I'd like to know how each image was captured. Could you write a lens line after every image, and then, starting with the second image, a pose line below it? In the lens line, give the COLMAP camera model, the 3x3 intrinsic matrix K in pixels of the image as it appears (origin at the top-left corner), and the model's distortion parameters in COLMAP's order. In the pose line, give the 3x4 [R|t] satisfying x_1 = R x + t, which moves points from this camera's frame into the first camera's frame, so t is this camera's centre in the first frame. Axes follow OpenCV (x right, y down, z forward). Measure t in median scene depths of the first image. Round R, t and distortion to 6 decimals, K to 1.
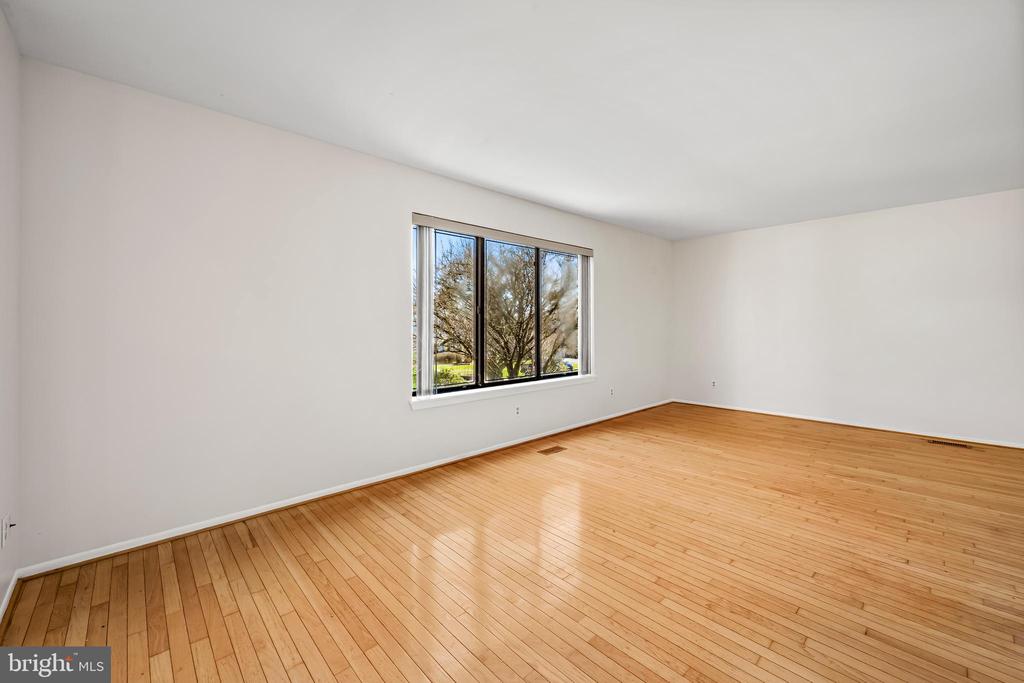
lens RADIAL K [[415.5, 0, 509.3], [0, 415.5, 335.0], [0, 0, 1]] dist [-0.009467, -0.000020]
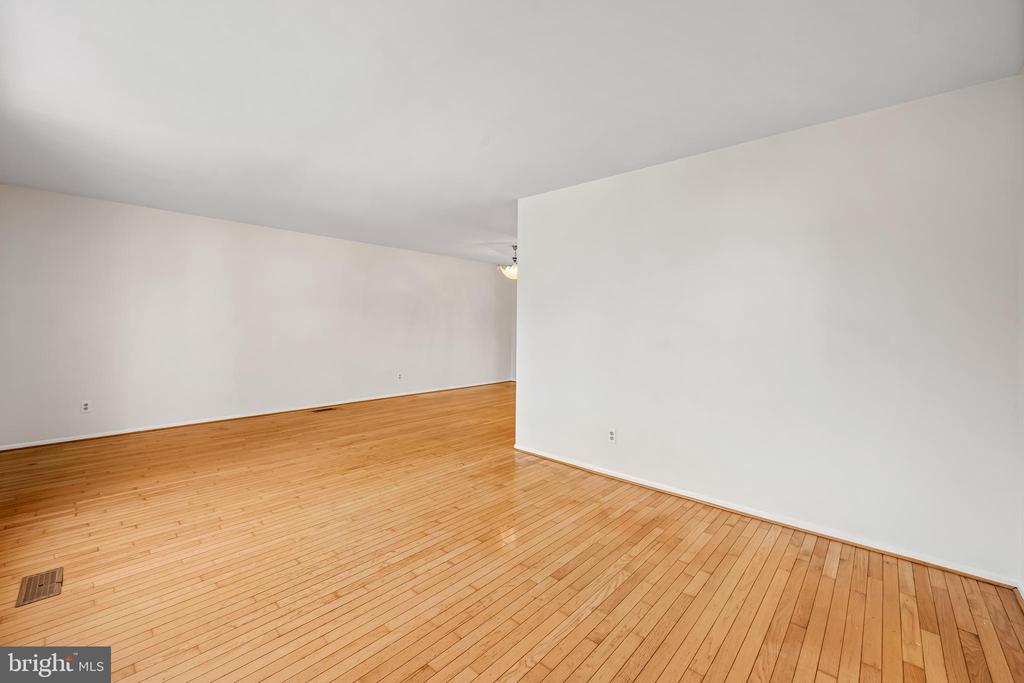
lens RADIAL K [[415.5, 0, 512.9], [0, 415.5, 336.5], [0, 0, 1]] dist [-0.009467, -0.000020]
pose [[-0.102301, -0.021772, 0.994515, -0.659475], [0.009904, 0.999689, 0.022904, -0.024443], [-0.994704, 0.012193, -0.102053, 0.793502]]
